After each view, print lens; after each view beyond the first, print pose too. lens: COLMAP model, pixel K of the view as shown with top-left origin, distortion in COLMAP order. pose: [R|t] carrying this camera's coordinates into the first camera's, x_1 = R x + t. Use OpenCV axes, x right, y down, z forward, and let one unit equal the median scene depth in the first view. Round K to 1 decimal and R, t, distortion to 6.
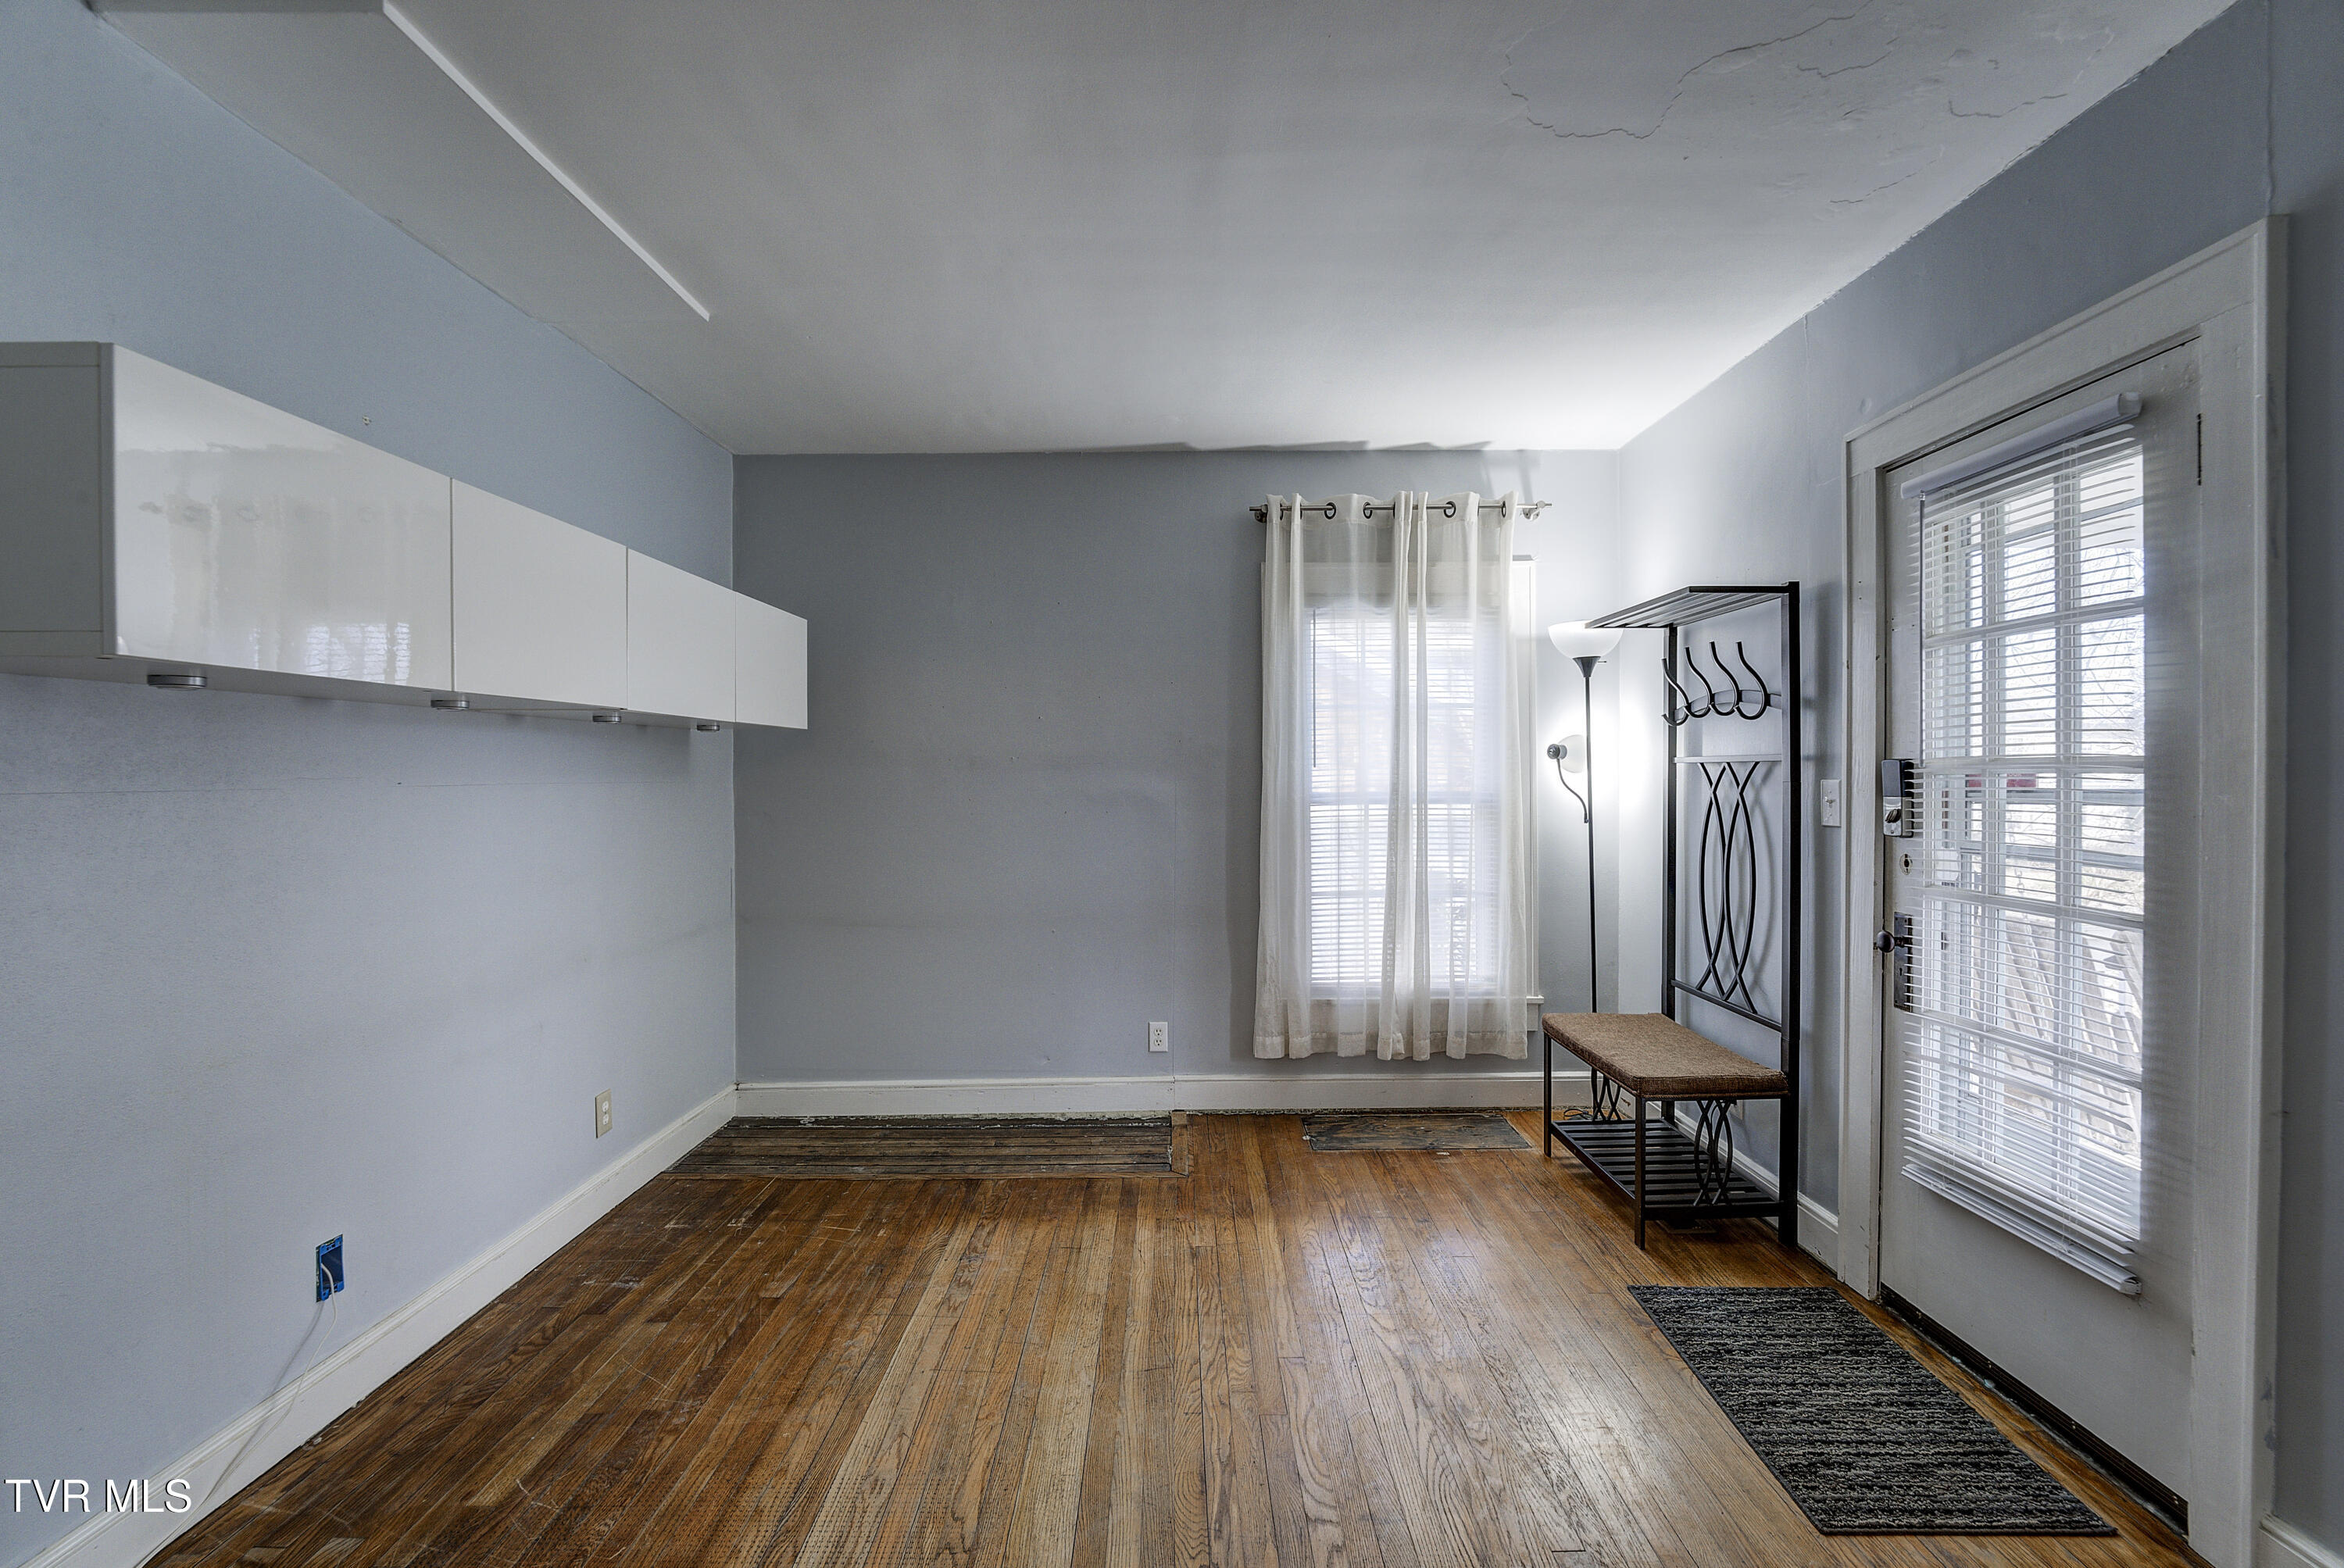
lens RADIAL K [[1045.3, 0, 1172.0], [0, 1045.3, 784.0], [0, 0, 1]] dist [-0.016707, -0.000136]
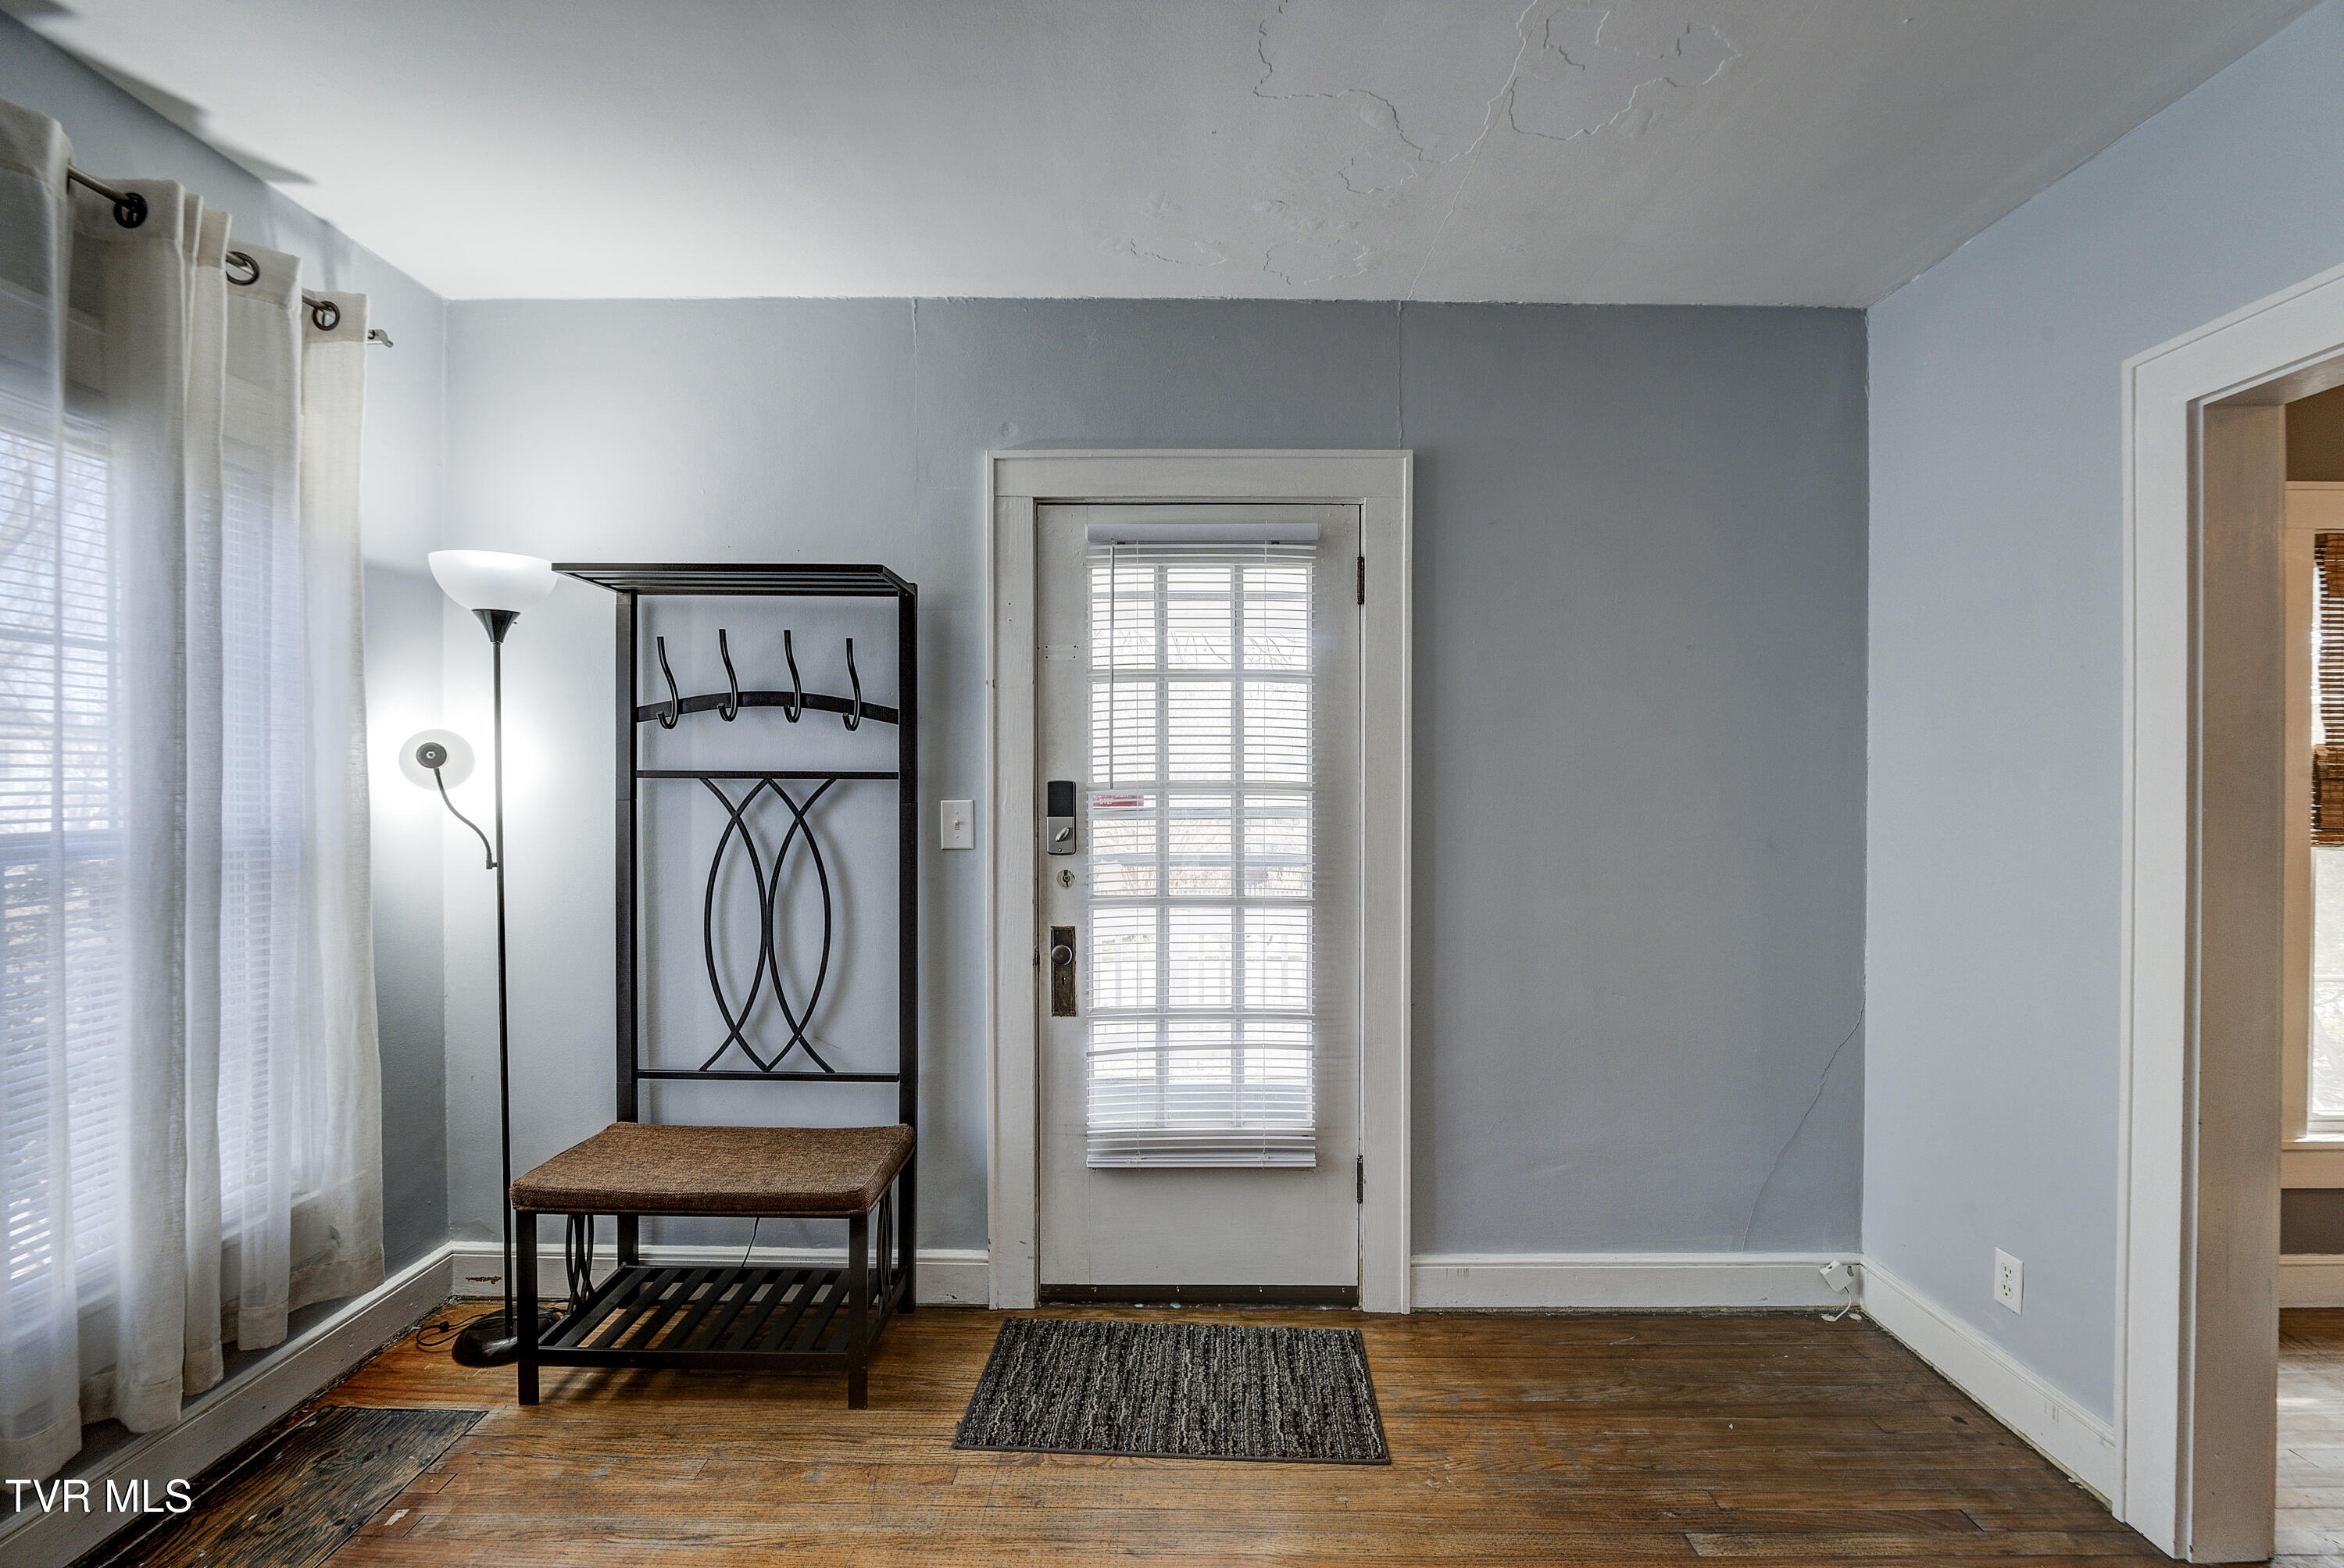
lens RADIAL K [[1051.9, 0, 1174.4], [0, 1051.9, 799.8], [0, 0, 1]] dist [-0.014803, -0.000327]
pose [[0.002840, -0.005963, 0.999978, -0.248506], [0.003368, 0.999977, 0.005953, -0.007514], [-0.999990, 0.003351, 0.002860, 0.587206]]
